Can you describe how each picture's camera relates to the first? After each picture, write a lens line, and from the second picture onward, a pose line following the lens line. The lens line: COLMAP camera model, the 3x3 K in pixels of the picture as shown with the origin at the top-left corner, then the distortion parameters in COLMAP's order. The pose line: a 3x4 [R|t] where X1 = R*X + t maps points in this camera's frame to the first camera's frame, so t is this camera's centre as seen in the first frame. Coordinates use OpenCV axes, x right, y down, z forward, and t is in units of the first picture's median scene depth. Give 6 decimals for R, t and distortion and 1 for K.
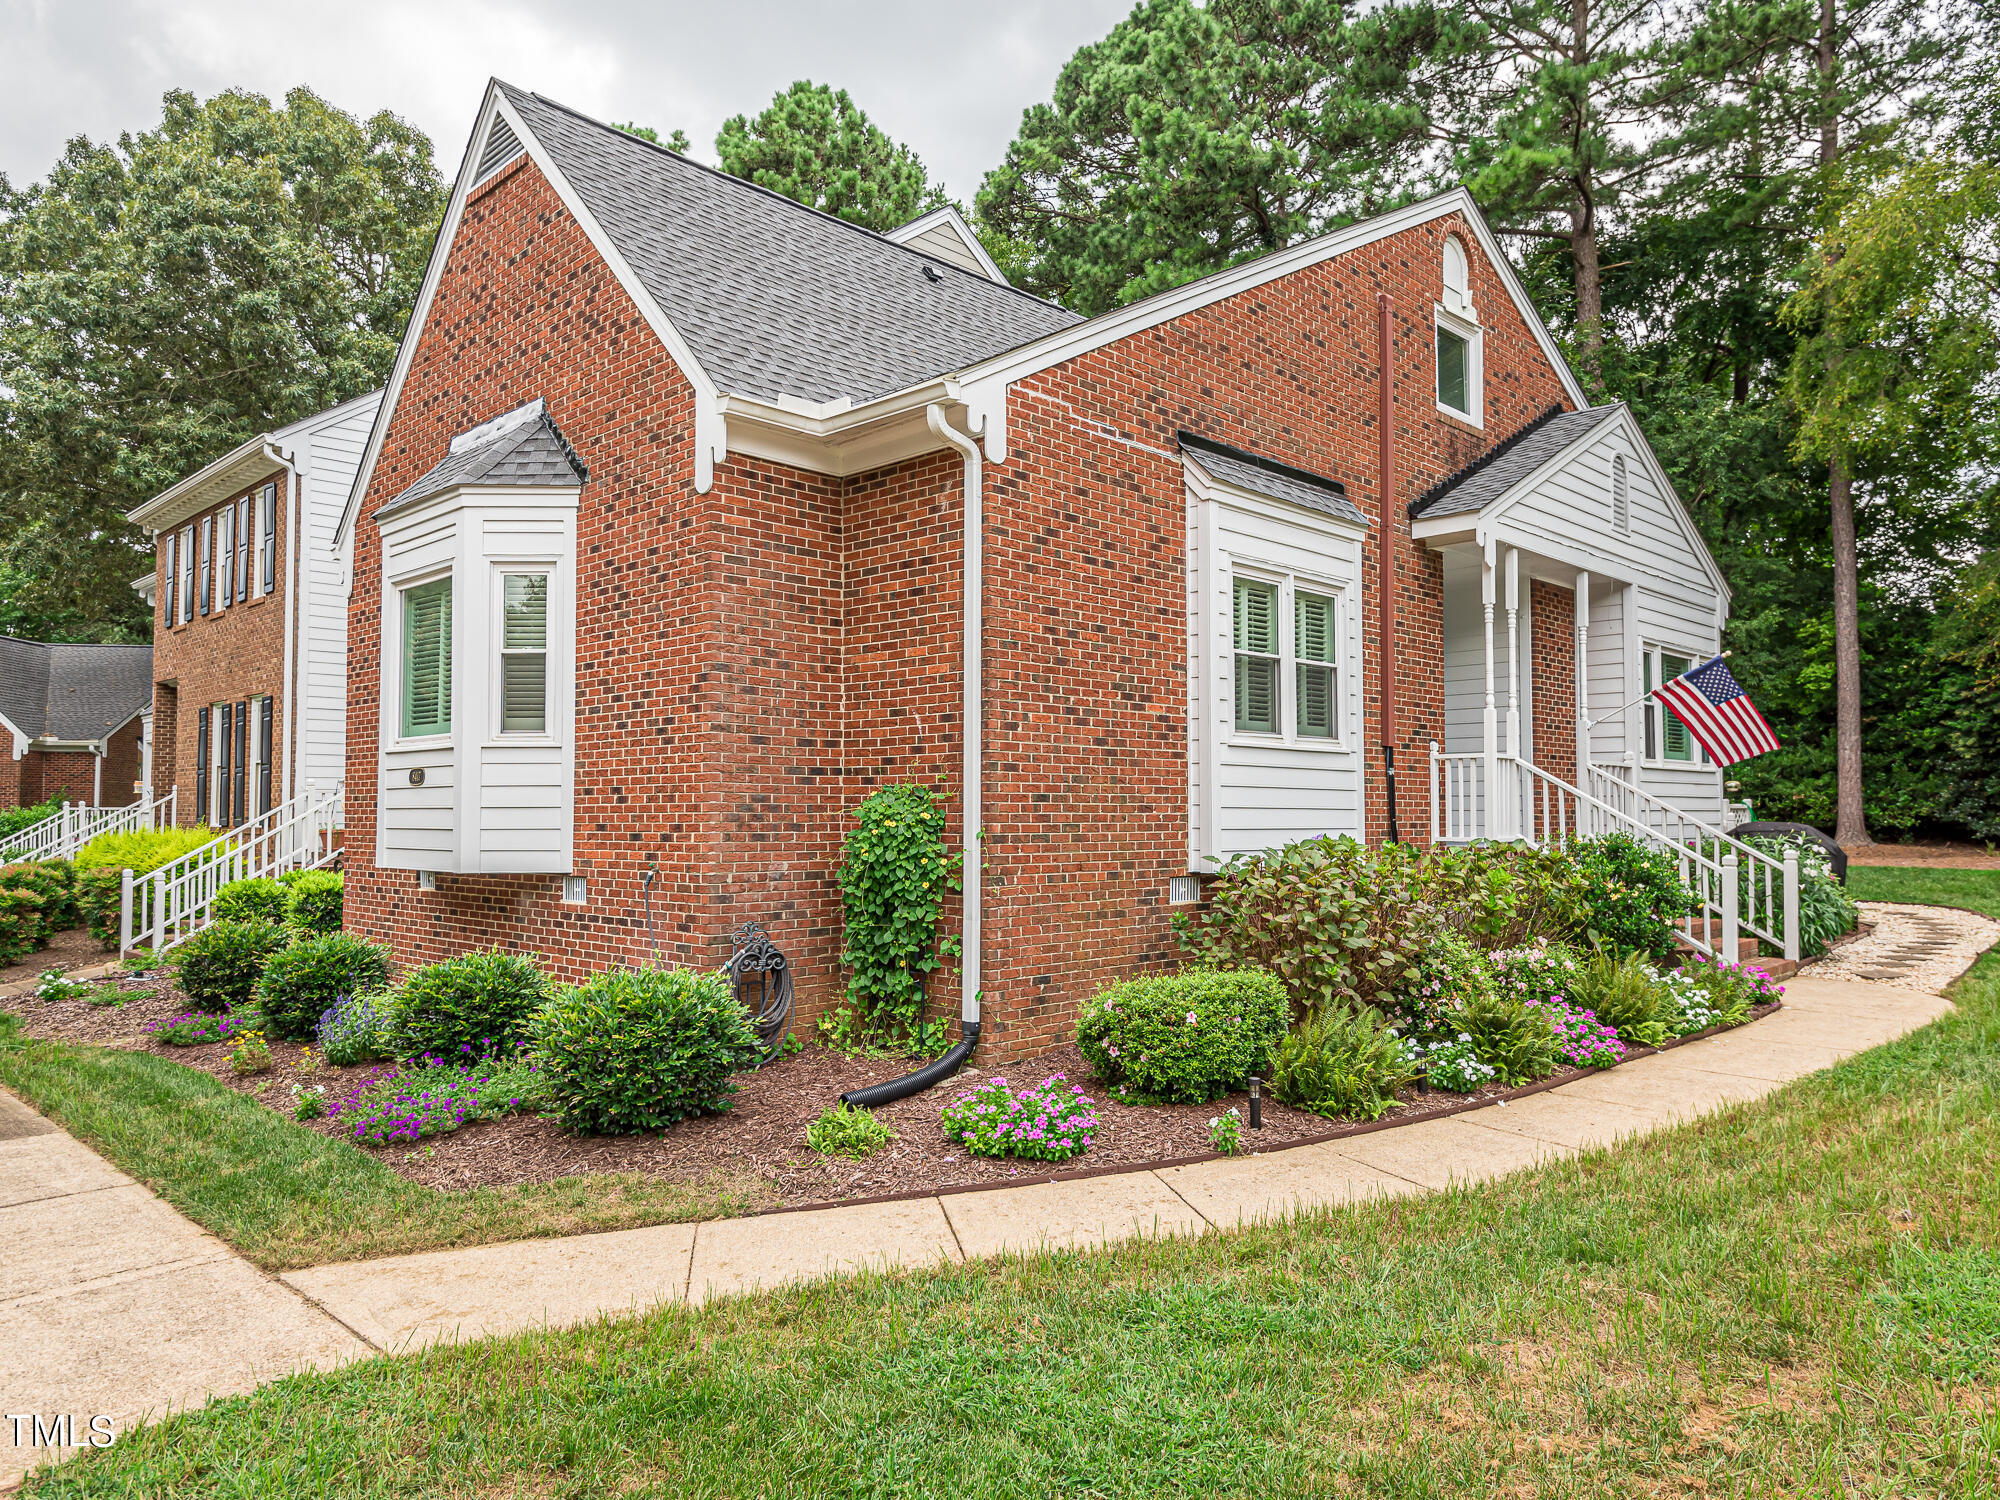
lens RADIAL K [[1301.7, 0, 1012.6], [0, 1301.7, 768.7], [0, 0, 1]] dist [0.007869, -0.001818]
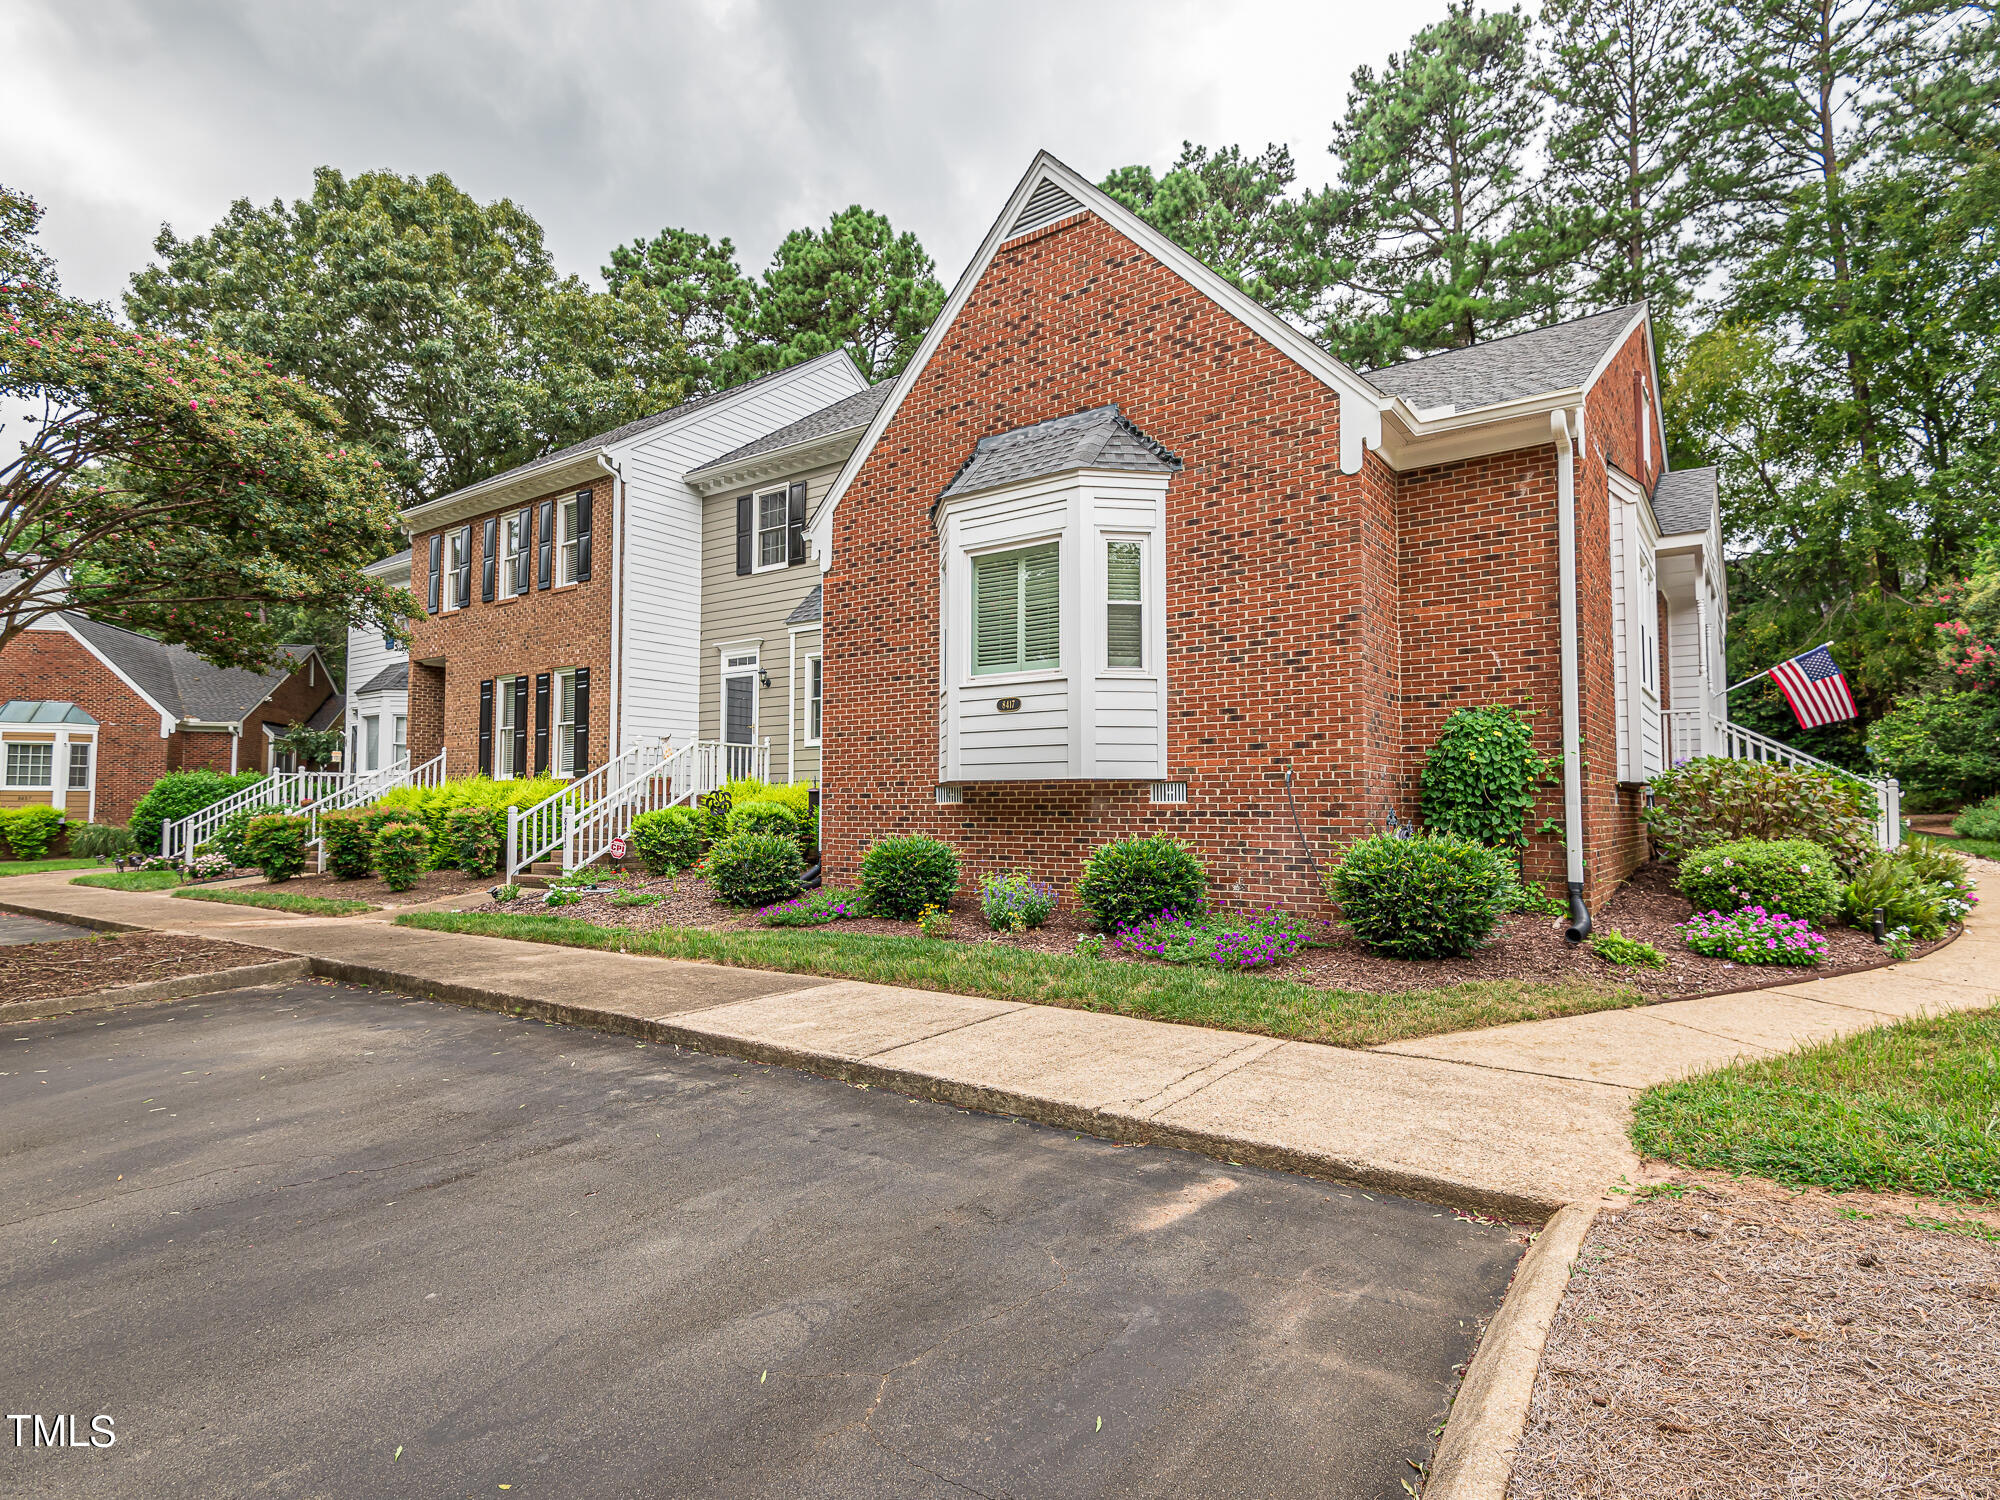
lens RADIAL K [[1021.0, 0, 1037.7], [0, 1021.0, 749.7], [0, 0, 1]] dist [0.029211, -0.016354]
pose [[0.991101, 0.009815, 0.132748, -0.553055], [-0.007319, 0.999787, -0.019281, 0.066798], [-0.132909, 0.018138, 0.990962, 0.037562]]
